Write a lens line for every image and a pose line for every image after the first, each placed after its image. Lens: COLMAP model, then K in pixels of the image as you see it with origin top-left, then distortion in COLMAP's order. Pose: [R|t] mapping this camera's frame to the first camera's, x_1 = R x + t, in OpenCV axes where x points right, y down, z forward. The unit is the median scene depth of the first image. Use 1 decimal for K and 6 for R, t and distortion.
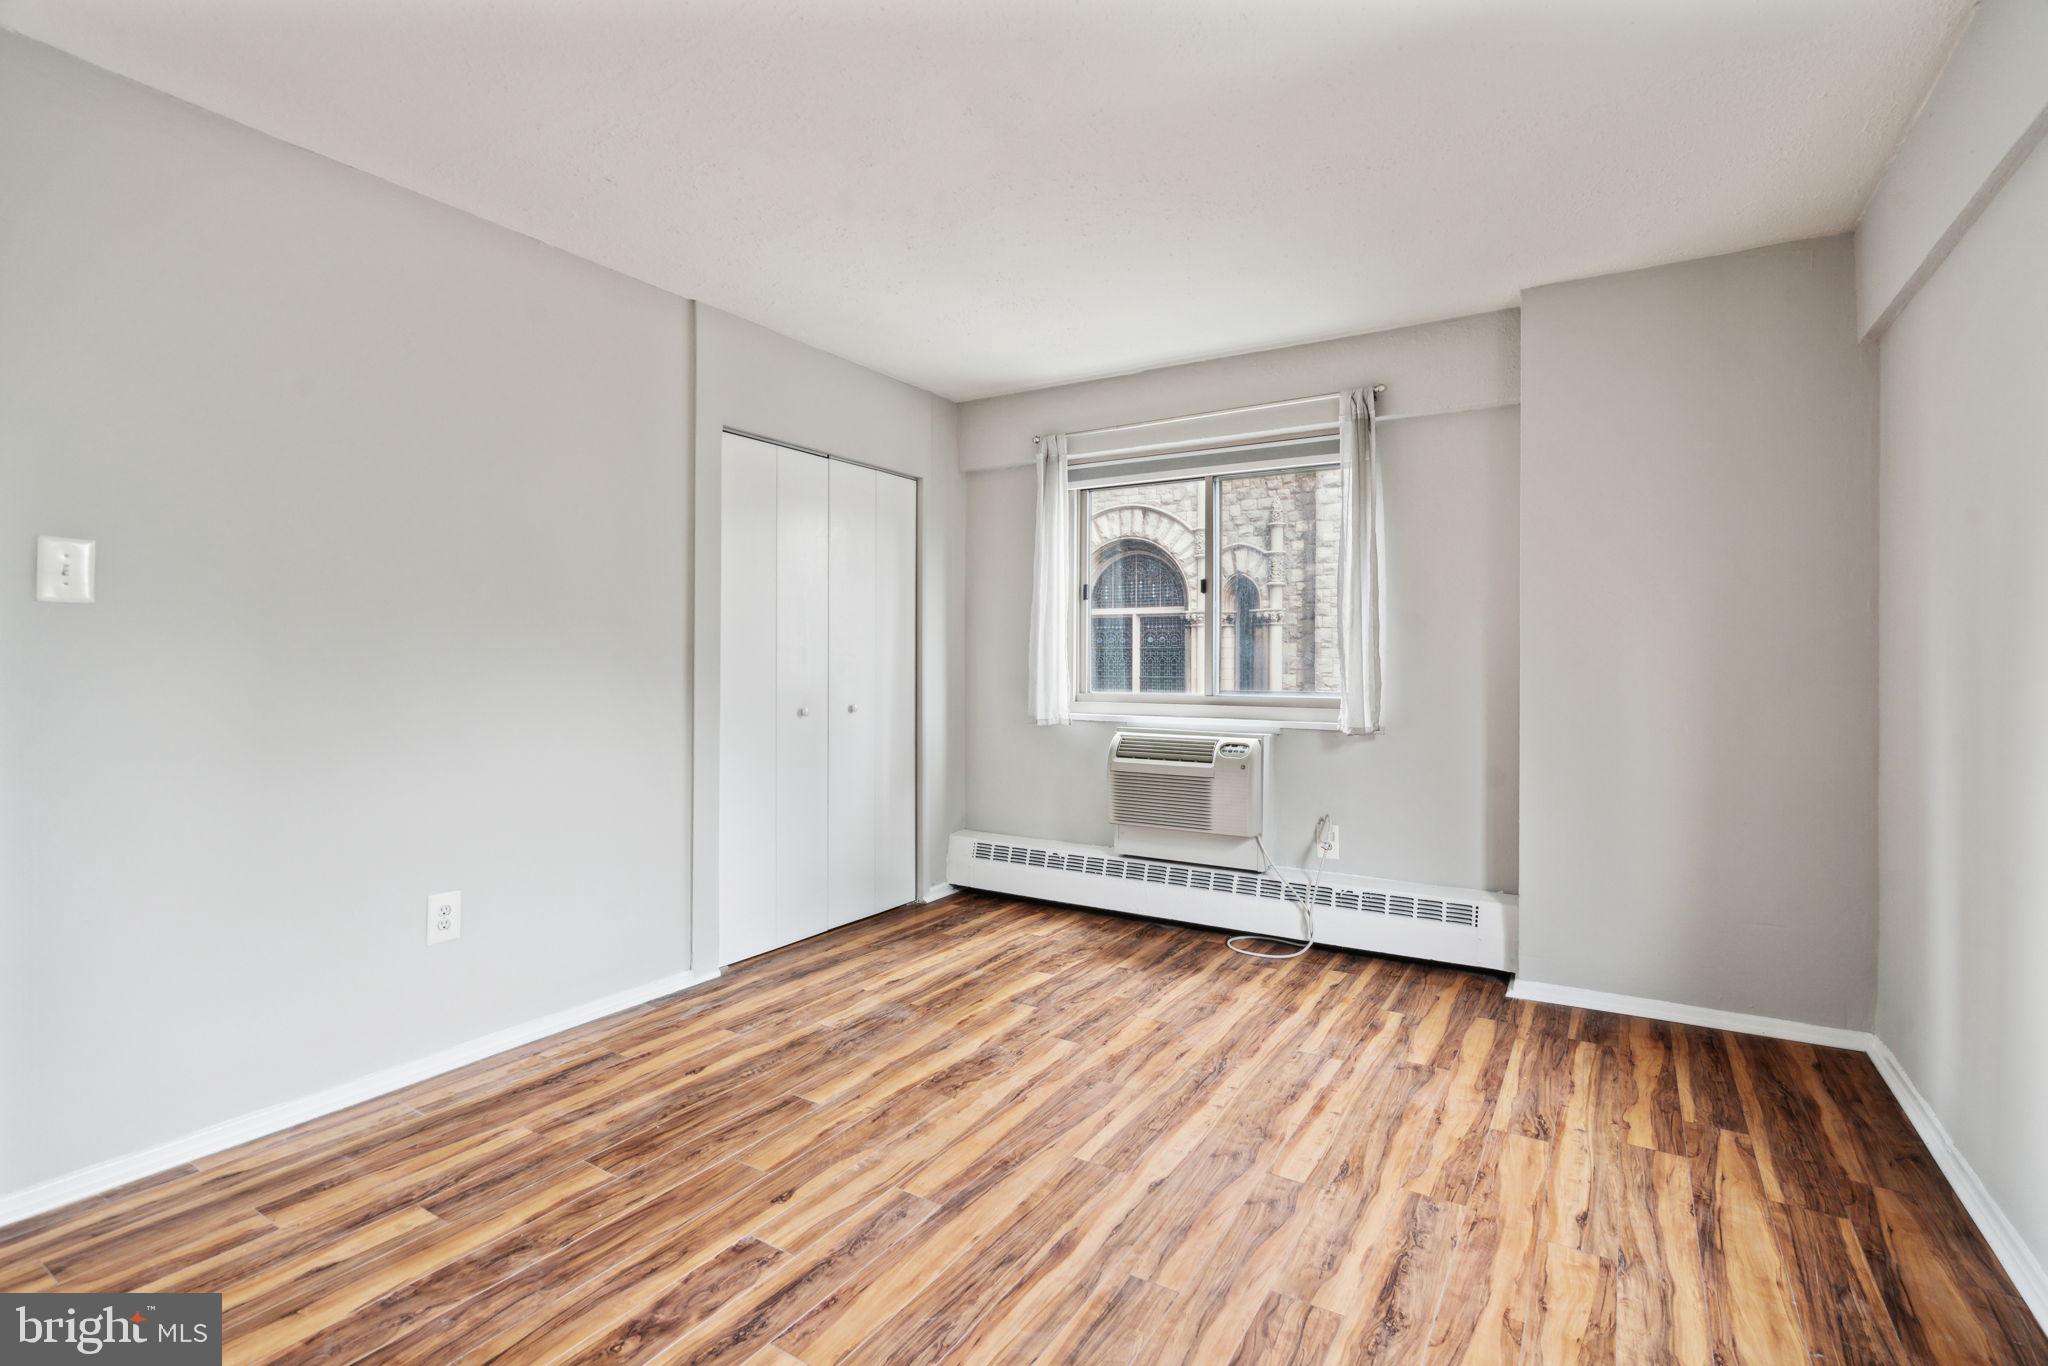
lens RADIAL K [[922.6, 0, 1061.8], [0, 922.6, 663.4], [0, 0, 1]] dist [-0.000936, 0.000301]
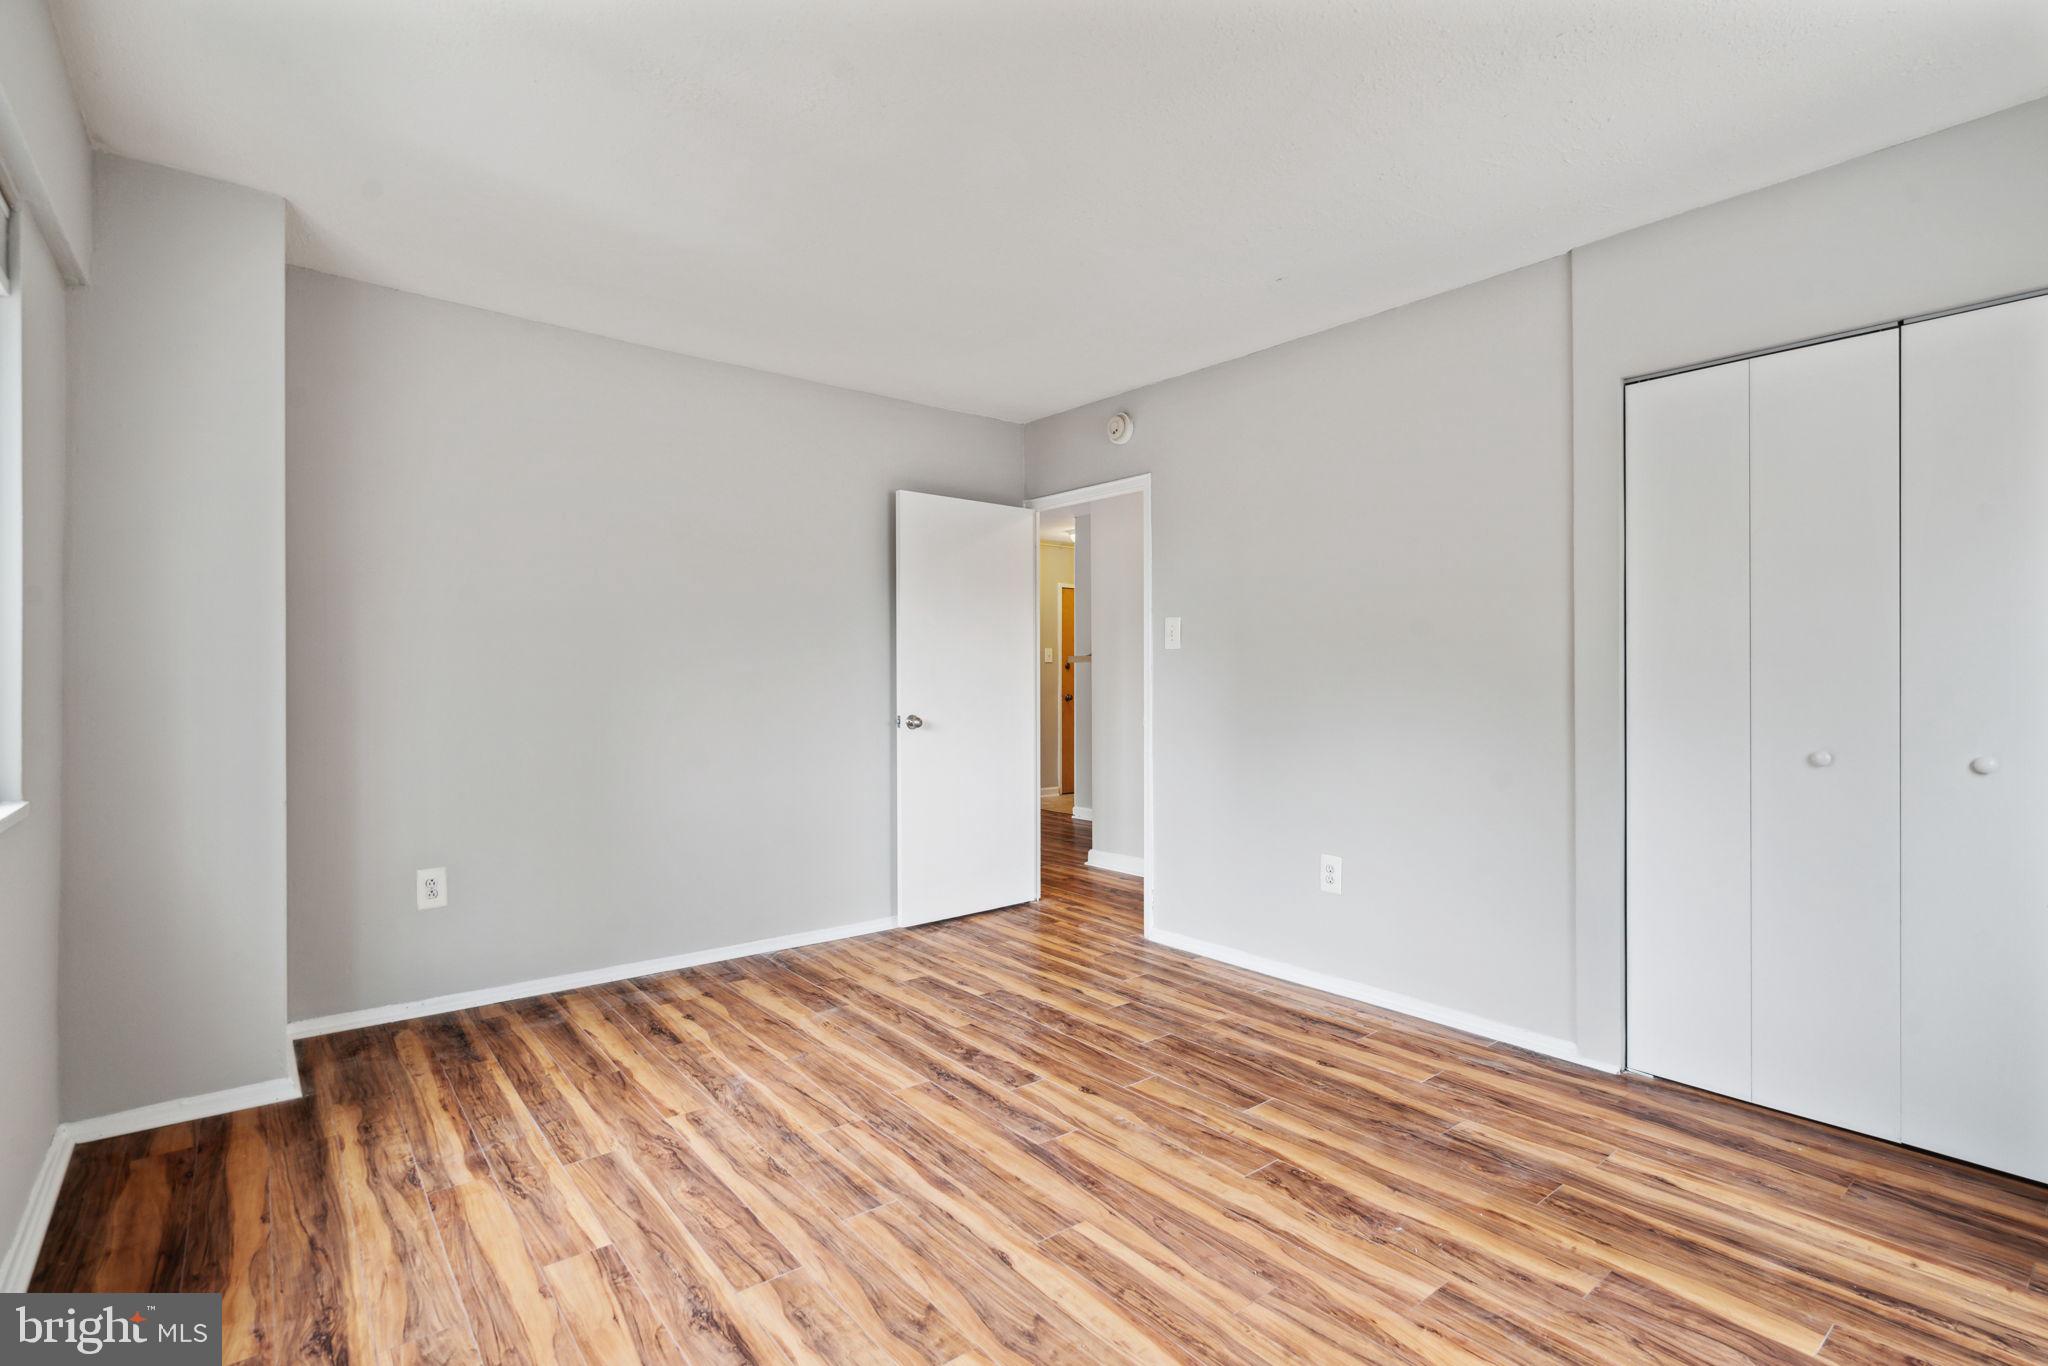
lens RADIAL K [[975.4, 0, 1024.0], [0, 975.4, 683.0], [0, 0, 1]] dist [-0.000052, 0.000779]
pose [[-0.341164, 0.000821, -0.940004, 0.850494], [-0.001913, 0.999997, 0.001567, 0.000794], [0.940002, 0.002333, -0.341161, 1.150929]]
